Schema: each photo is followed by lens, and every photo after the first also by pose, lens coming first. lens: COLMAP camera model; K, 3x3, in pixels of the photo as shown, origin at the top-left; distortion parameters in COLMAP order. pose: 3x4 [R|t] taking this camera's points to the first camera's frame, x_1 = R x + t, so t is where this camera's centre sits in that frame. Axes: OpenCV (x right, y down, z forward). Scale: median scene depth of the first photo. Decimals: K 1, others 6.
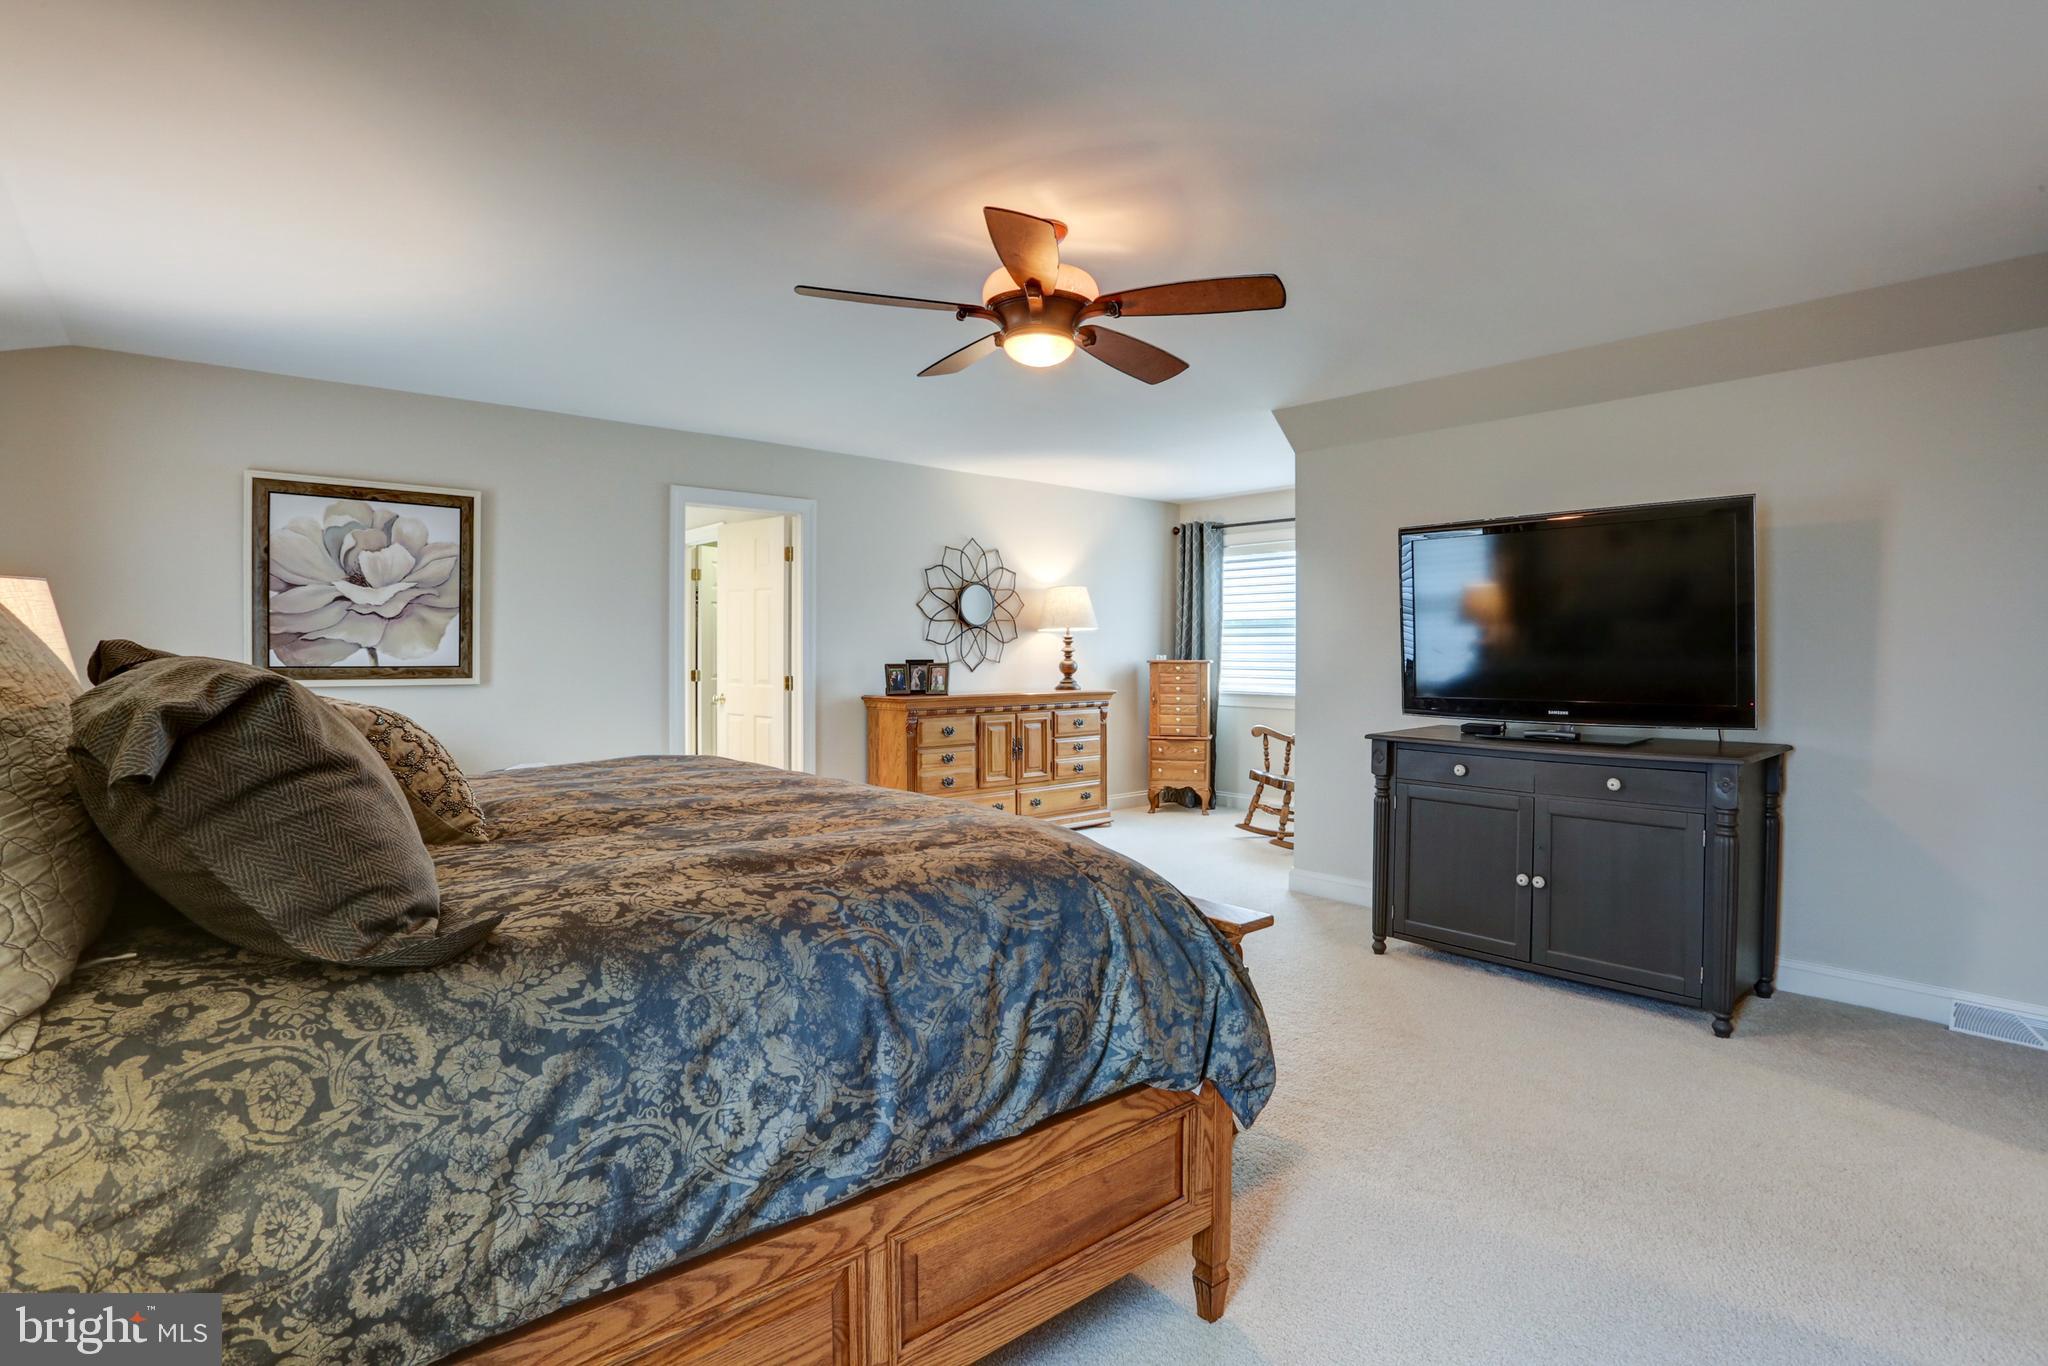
lens RADIAL K [[1000.9, 0, 1018.9], [0, 1000.9, 658.8], [0, 0, 1]] dist [-0.083641, 0.036309]
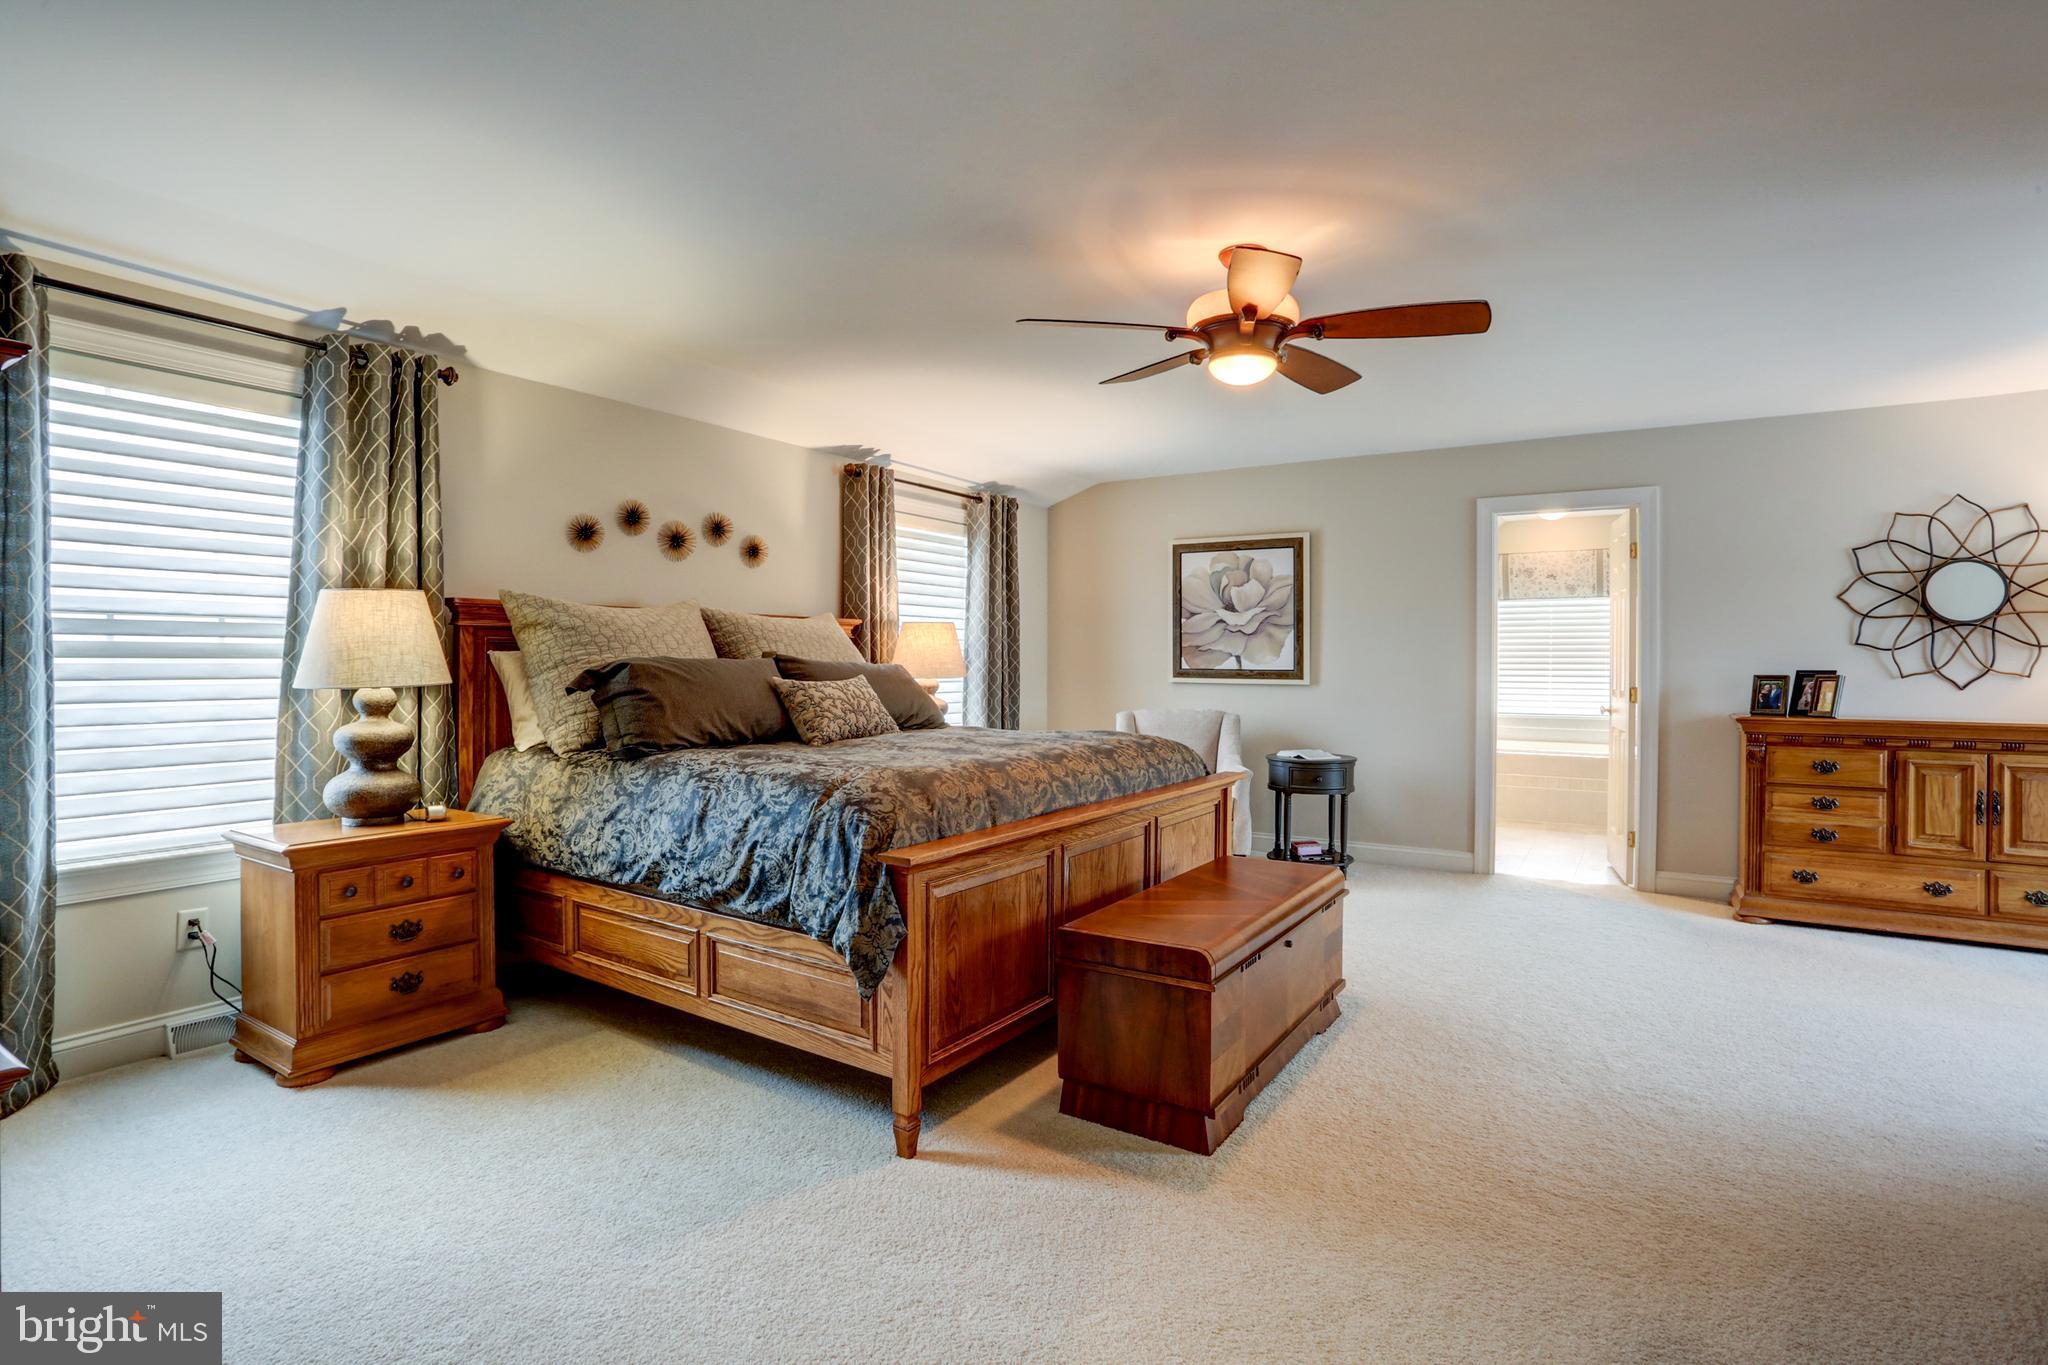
lens RADIAL K [[1000.9, 0, 1018.9], [0, 1000.9, 658.3], [0, 0, 1]] dist [-0.083641, 0.036309]
pose [[0.270886, -0.001567, -0.962610, 0.601199], [-0.009845, 0.999942, -0.004398, 0.001142], [0.962561, 0.010668, 0.270855, 0.305051]]
